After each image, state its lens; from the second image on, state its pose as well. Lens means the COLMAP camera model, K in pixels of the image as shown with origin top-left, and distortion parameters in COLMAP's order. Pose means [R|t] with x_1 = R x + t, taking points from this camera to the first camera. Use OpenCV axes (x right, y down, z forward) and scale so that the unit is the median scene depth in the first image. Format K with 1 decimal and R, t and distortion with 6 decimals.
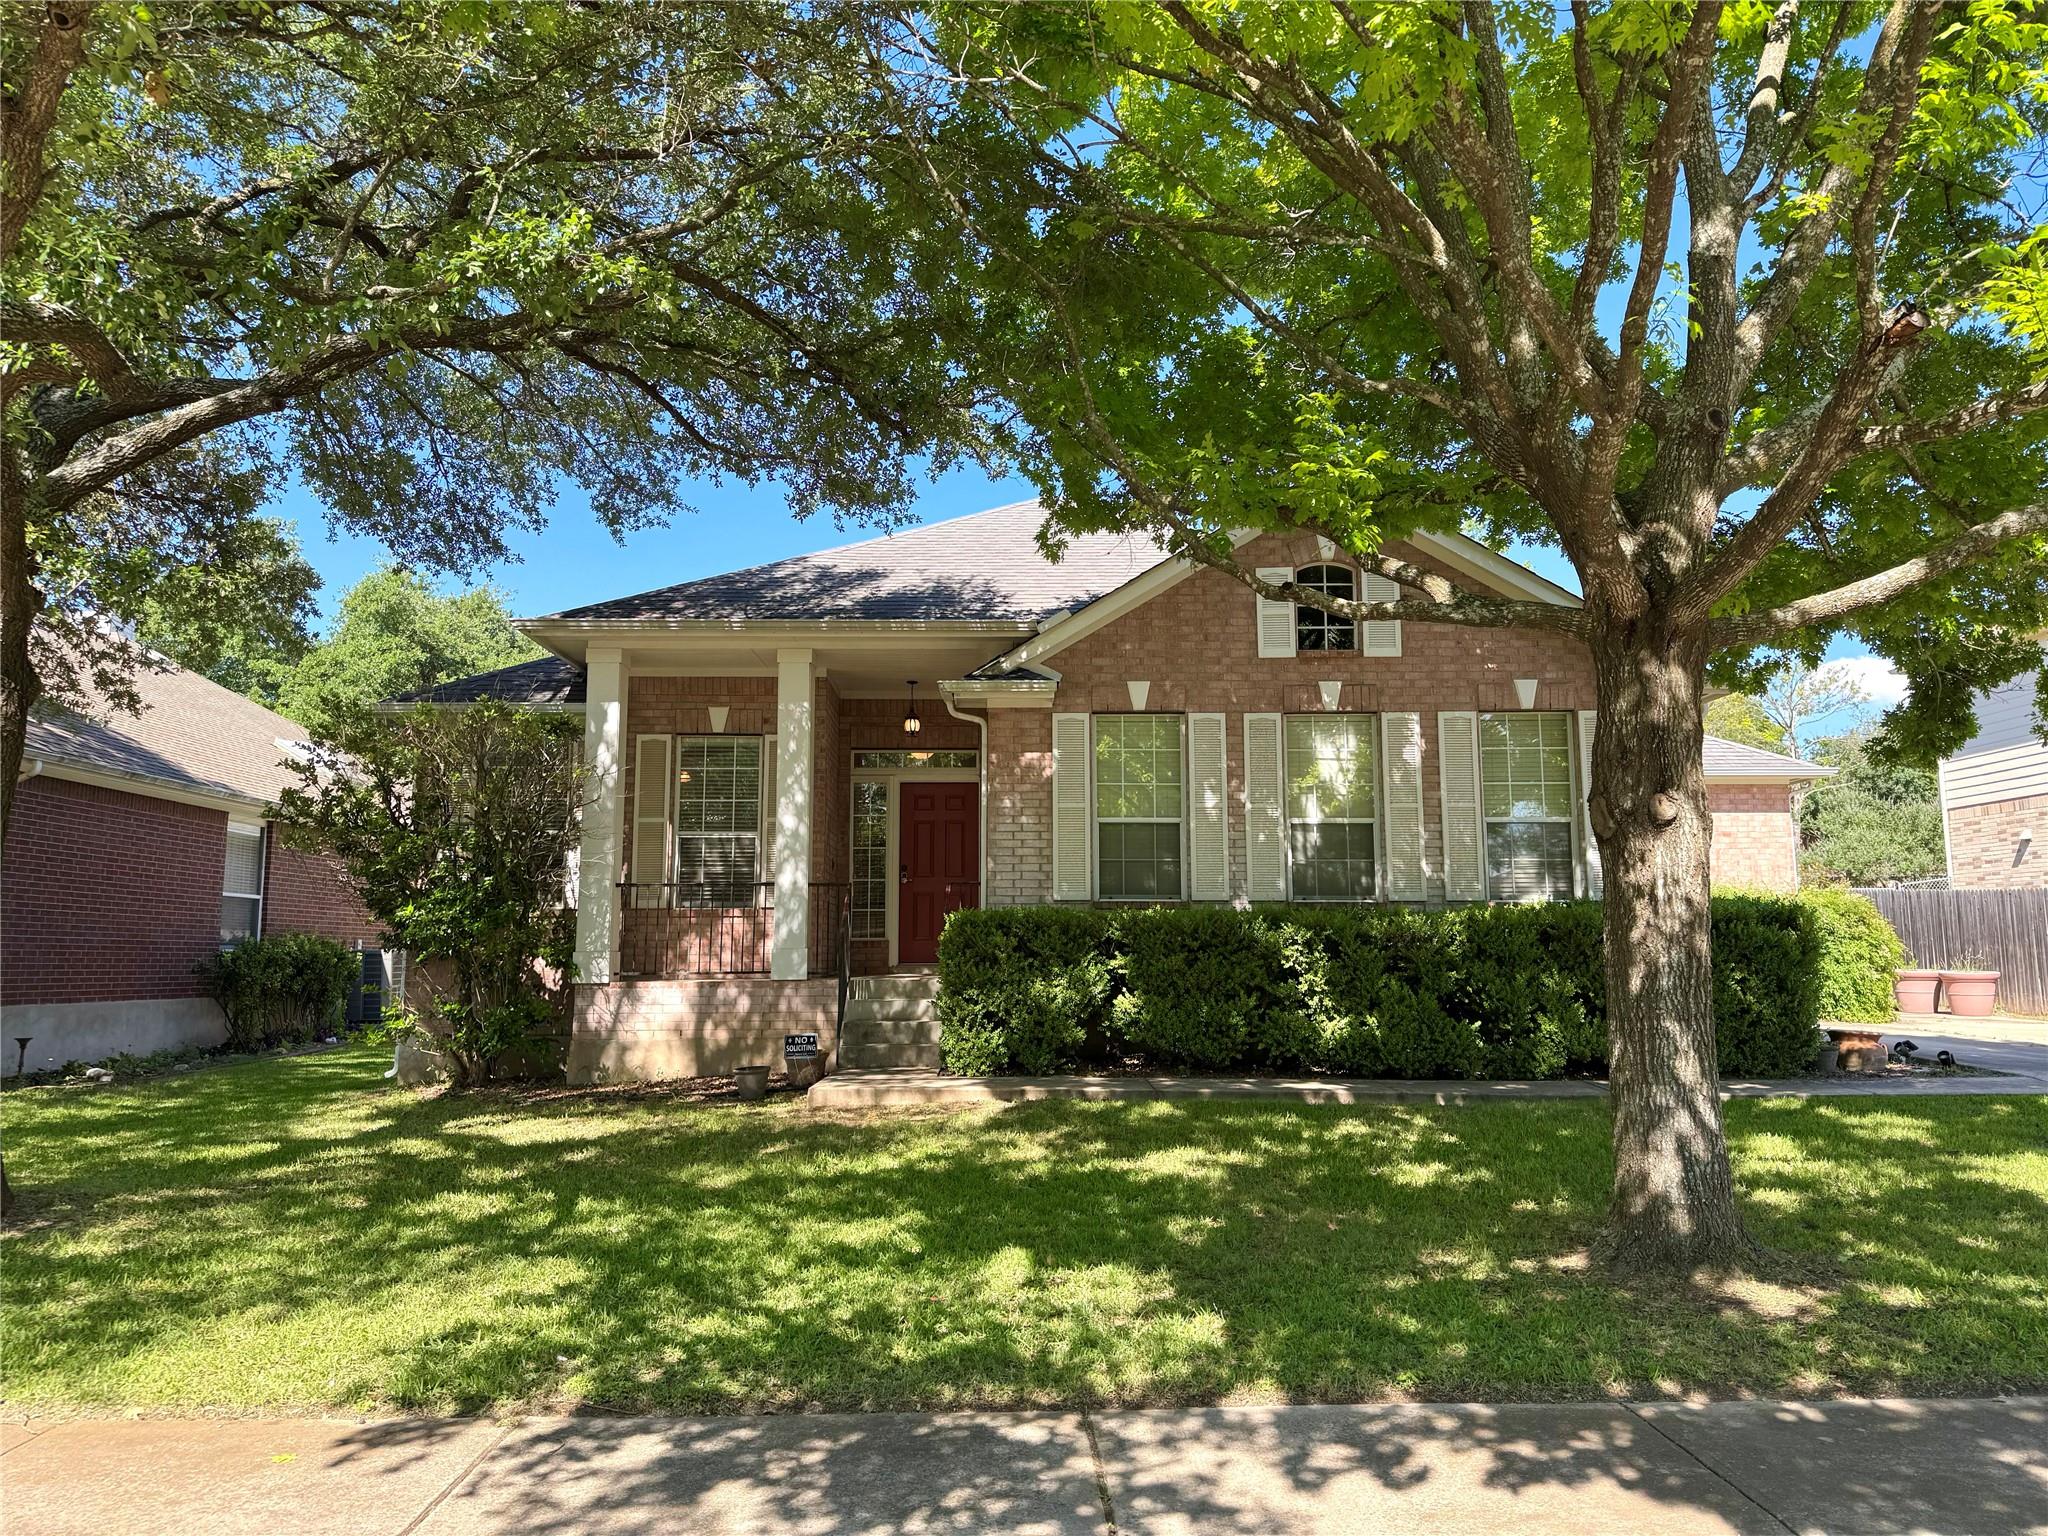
lens RADIAL K [[1436.9, 0, 1018.2], [0, 1436.9, 772.6], [0, 0, 1]] dist [0.068418, -0.001679]
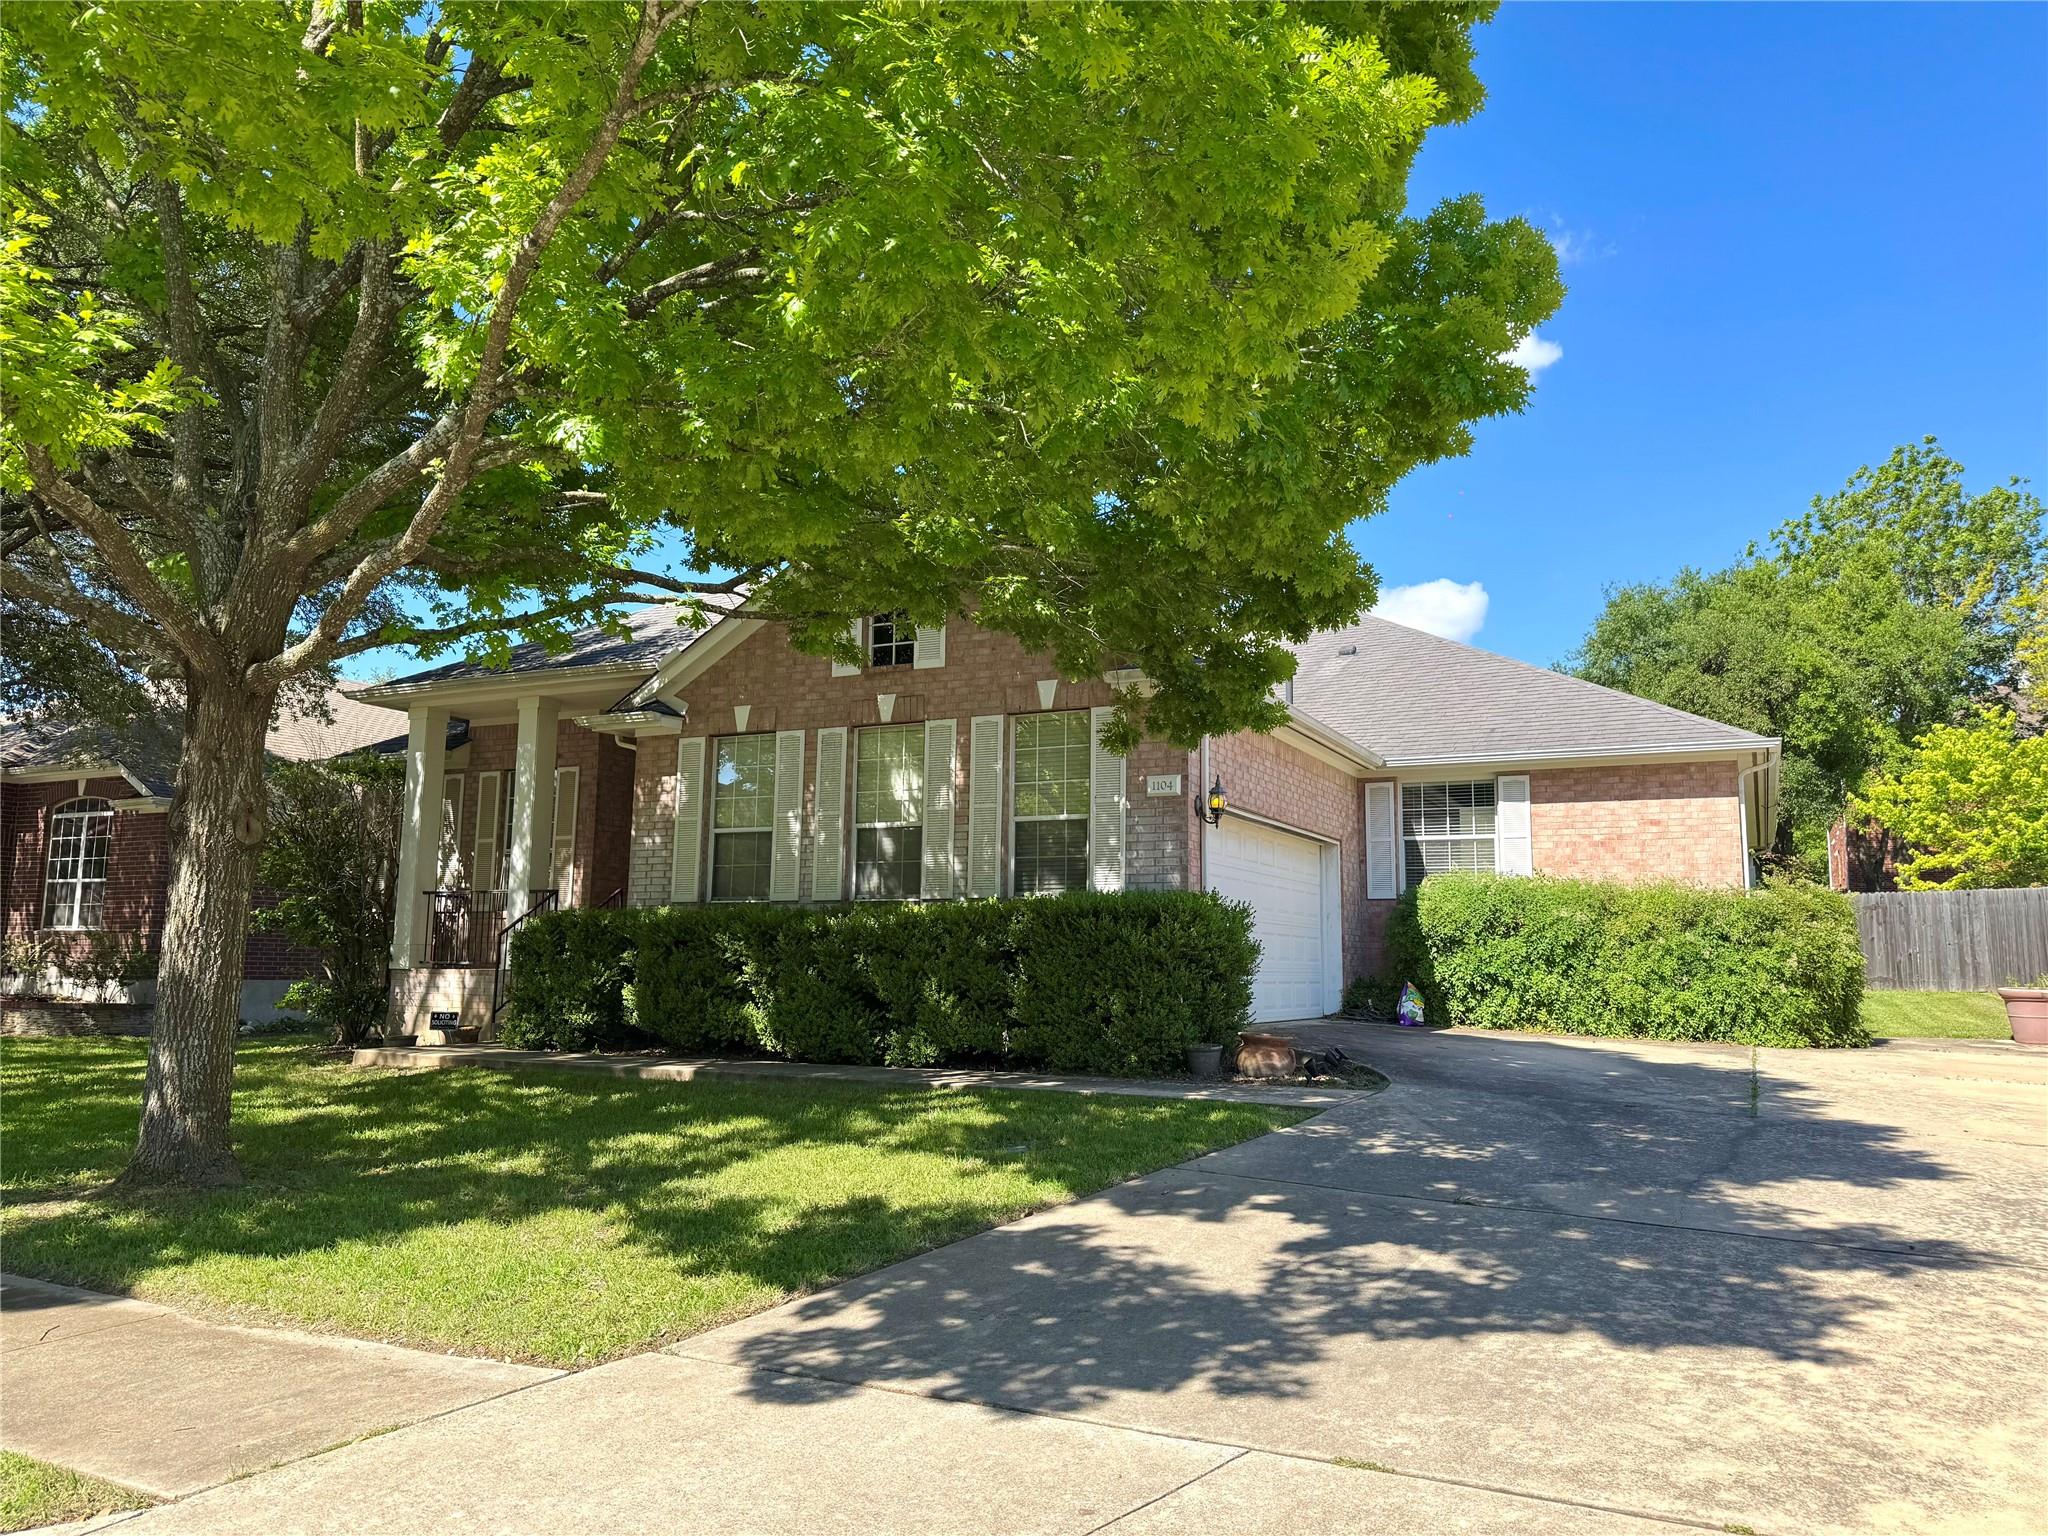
lens RADIAL K [[1436.9, 0, 1018.0], [0, 1436.9, 748.9], [0, 0, 1]] dist [0.068418, -0.001679]
pose [[0.885800, -0.051360, -0.461216, 0.793435], [0.042220, 0.998654, -0.030120, 0.013141], [0.462143, 0.007208, 0.886776, 0.102660]]
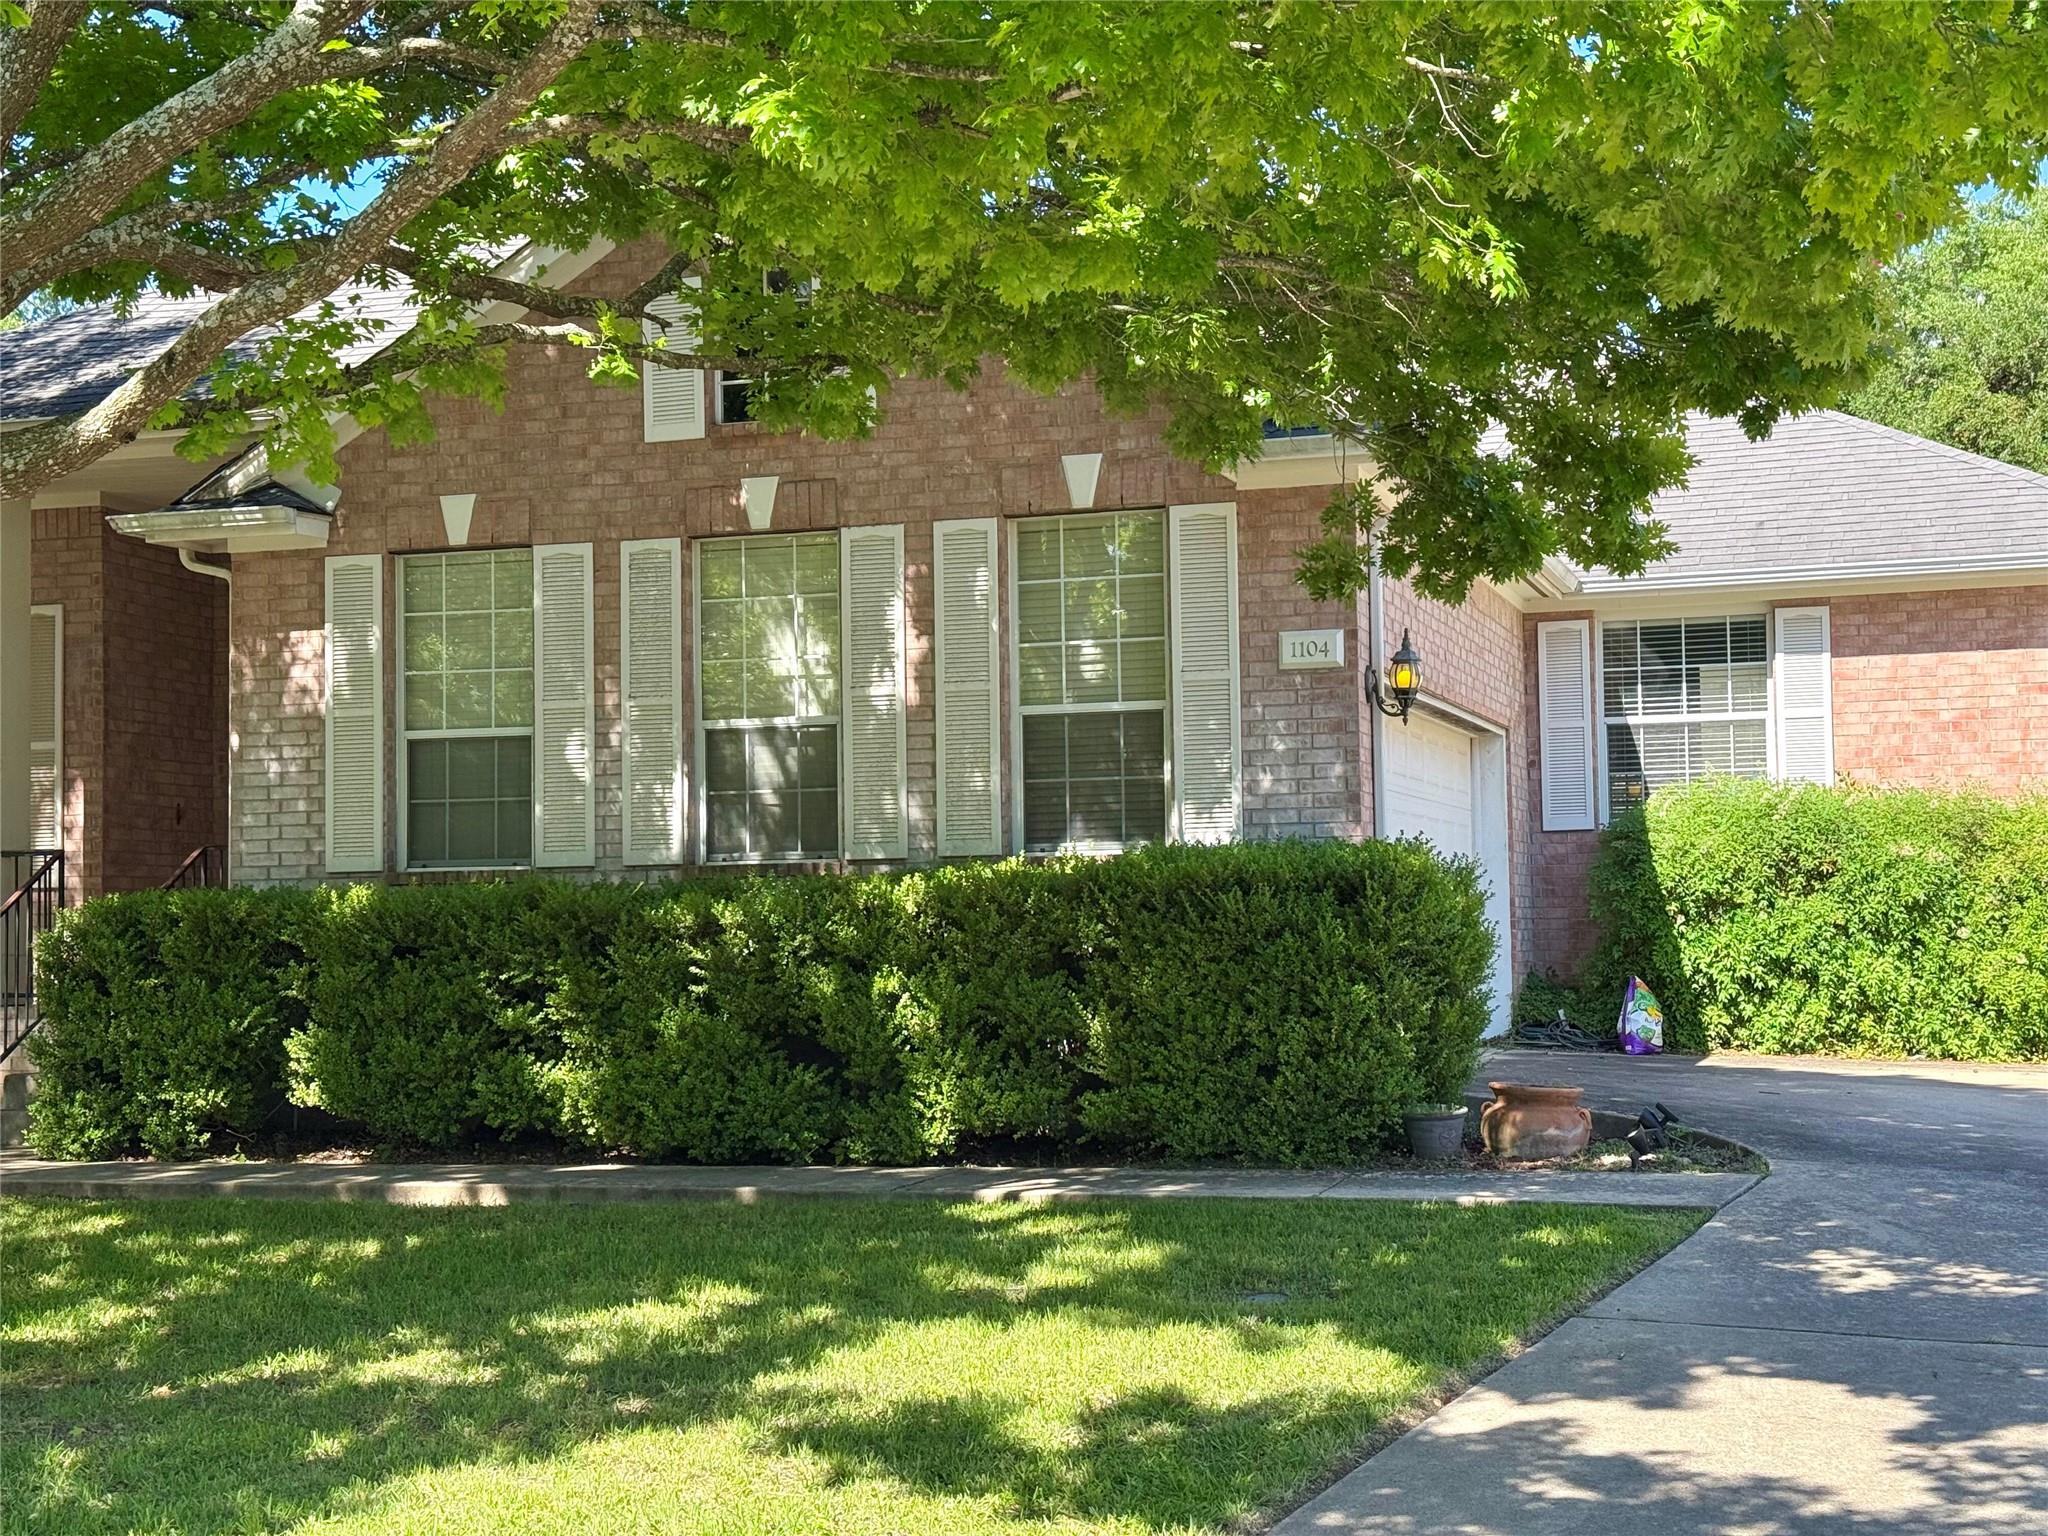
lens RADIAL K [[2859.2, 0, 1029.7], [0, 2859.2, 778.4], [0, 0, 1]] dist [0.091041, 0.000000]
pose [[0.948743, -0.026026, -0.314976, 0.670790], [0.050712, 0.996227, 0.070434, -0.019385], [0.311954, -0.082796, 0.946483, -0.042015]]
